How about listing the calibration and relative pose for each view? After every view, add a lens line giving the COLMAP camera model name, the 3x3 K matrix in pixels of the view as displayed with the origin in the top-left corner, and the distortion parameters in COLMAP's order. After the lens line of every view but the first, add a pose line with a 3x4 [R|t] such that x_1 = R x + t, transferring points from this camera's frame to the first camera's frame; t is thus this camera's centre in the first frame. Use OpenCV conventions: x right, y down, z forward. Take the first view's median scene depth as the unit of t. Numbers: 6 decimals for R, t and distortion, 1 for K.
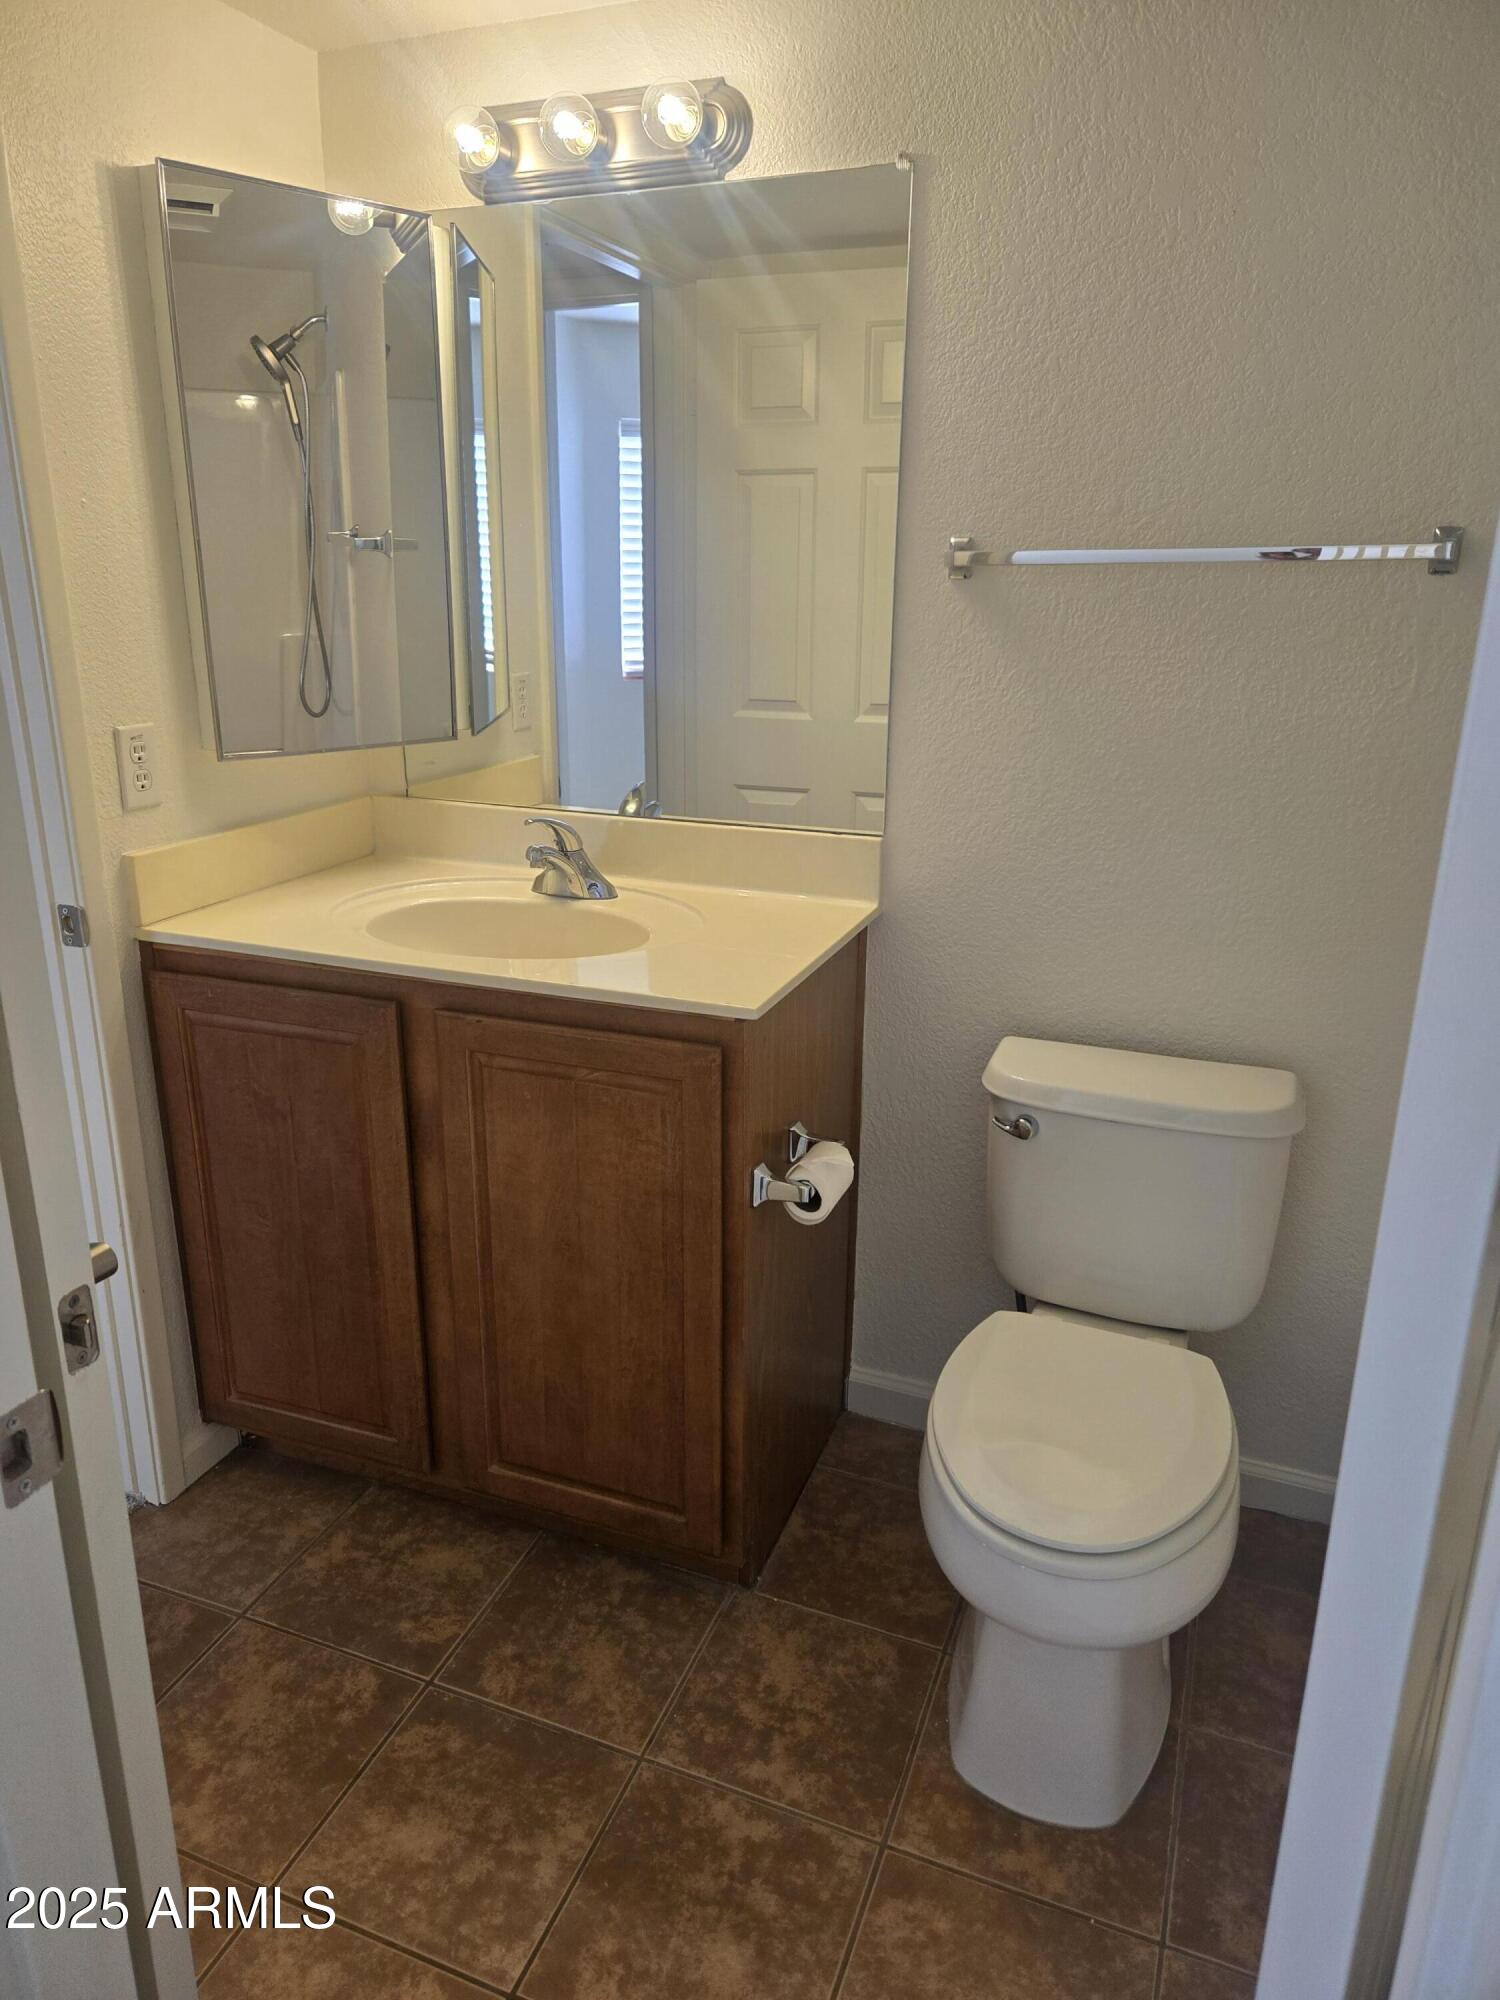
lens RADIAL K [[1342.1, 0, 749.6], [0, 1342.1, 991.6], [0, 0, 1]] dist [0.051612, -0.033299]
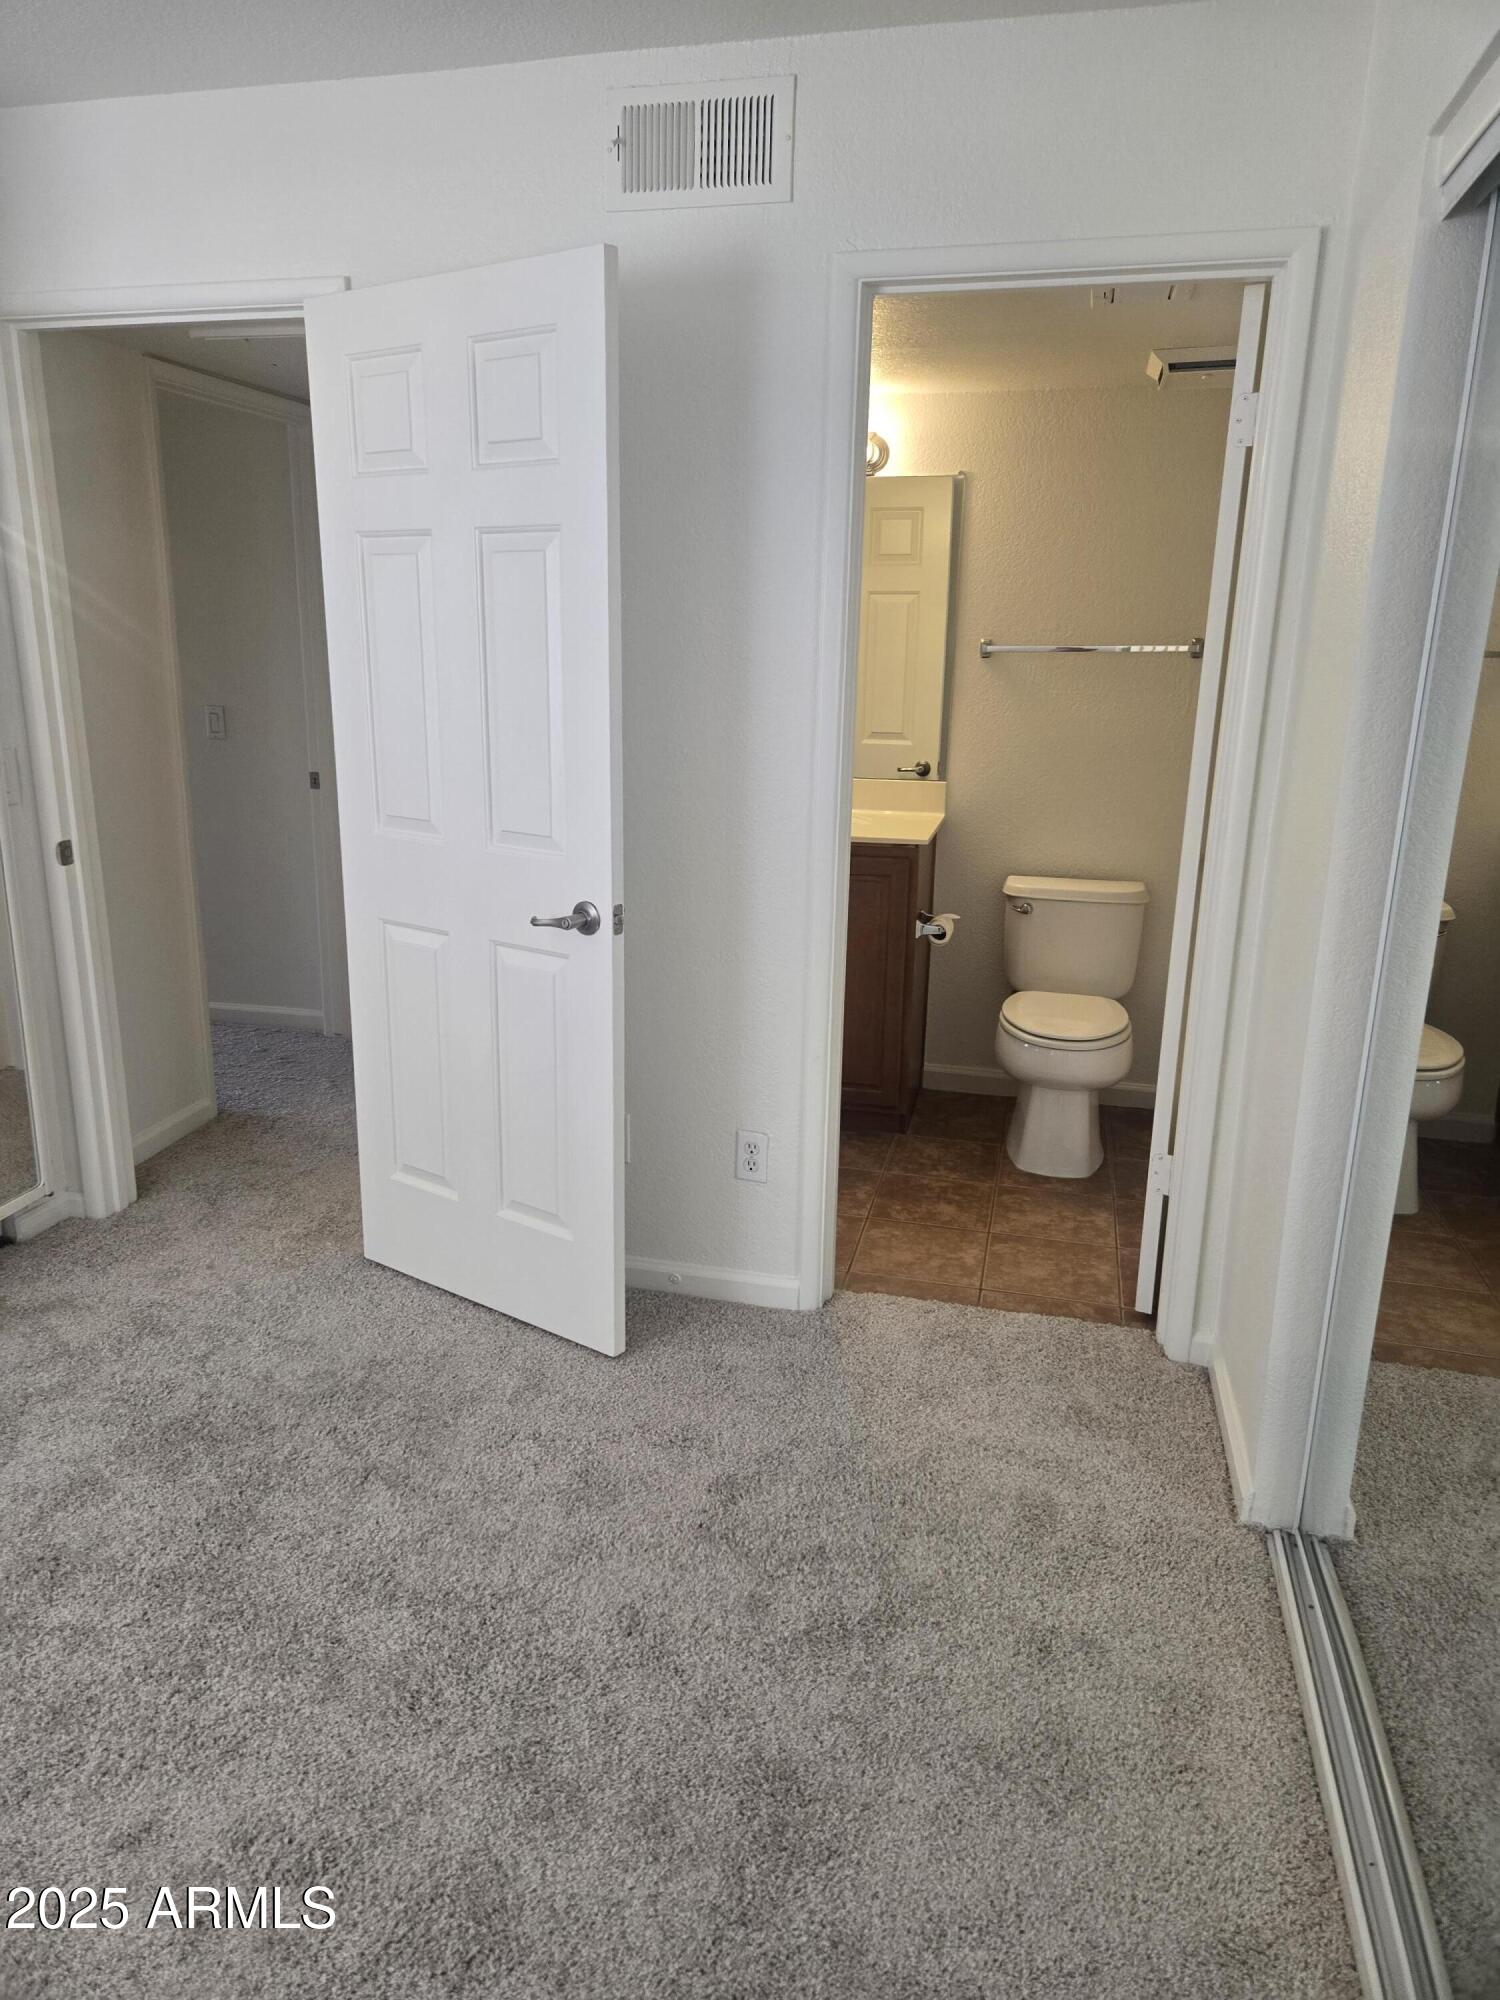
lens RADIAL K [[1342.1, 0, 741.4], [0, 1342.1, 1005.0], [0, 0, 1]] dist [0.051612, -0.033299]
pose [[0.989378, -0.024301, 0.143318, -0.600360], [0.030777, 0.998595, -0.043143, 0.356466], [-0.142068, 0.047096, 0.988736, -1.141797]]
